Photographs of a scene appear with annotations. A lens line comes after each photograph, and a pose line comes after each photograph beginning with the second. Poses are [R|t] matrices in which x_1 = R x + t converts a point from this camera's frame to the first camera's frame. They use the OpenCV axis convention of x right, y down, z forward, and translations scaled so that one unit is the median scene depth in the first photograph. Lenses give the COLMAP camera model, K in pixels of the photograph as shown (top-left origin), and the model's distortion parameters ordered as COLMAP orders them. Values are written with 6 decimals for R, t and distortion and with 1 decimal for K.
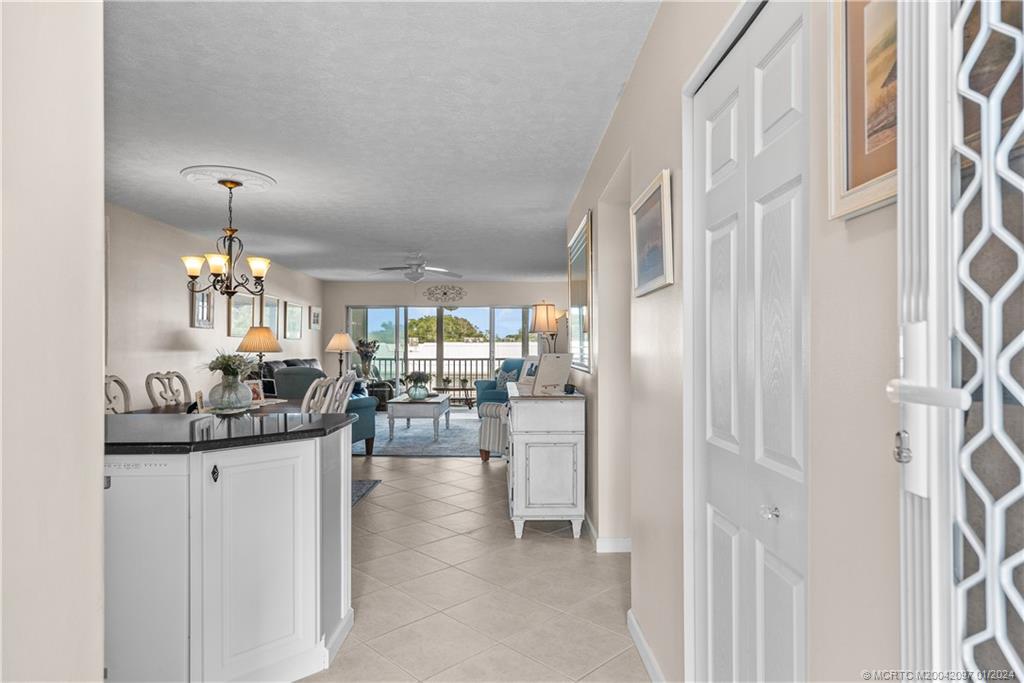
lens RADIAL K [[593.8, 0, 512.0], [0, 593.8, 341.5], [0, 0, 1]] dist [0.000543, 0.000105]
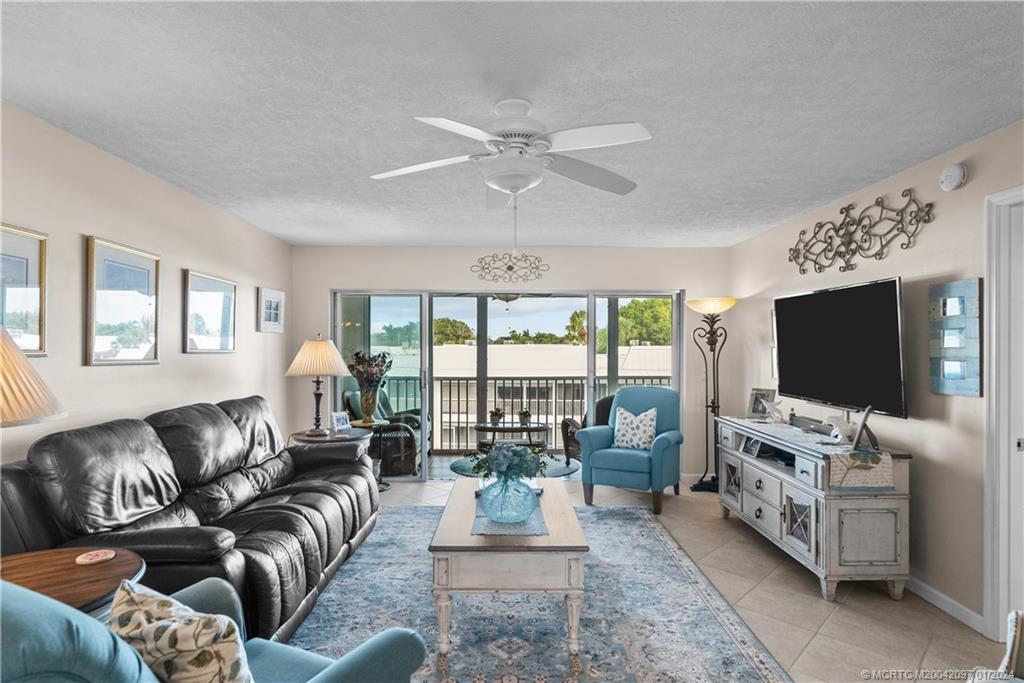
lens RADIAL K [[577.2, 0, 512.0], [0, 577.2, 341.5], [0, 0, 1]] dist [-0.001323, -0.000242]
pose [[0.999990, 0.000562, 0.004436, -0.158348], [-0.000544, 0.999992, -0.003987, -0.013901], [-0.004438, 0.003985, 0.999982, 0.641248]]
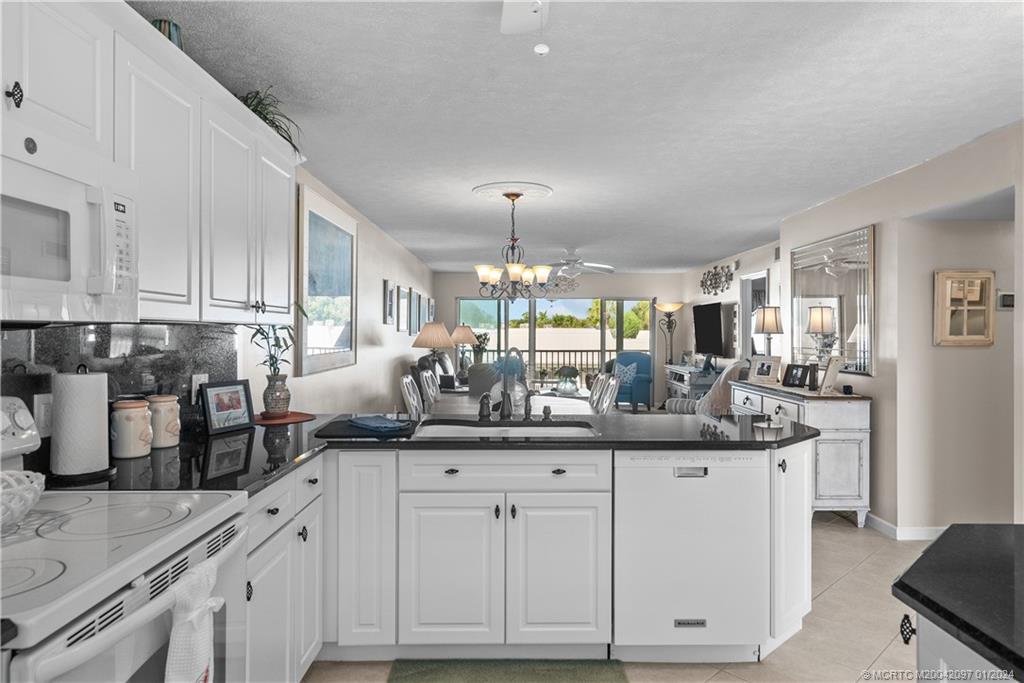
lens RADIAL K [[634.0, 0, 512.0], [0, 634.0, 341.5], [0, 0, 1]] dist [0.005369, 0.001106]
pose [[0.999767, 0.002697, -0.021396, -0.229422], [-0.002221, 0.999750, 0.022236, -0.014842], [0.021451, -0.022183, 0.999524, -0.074972]]
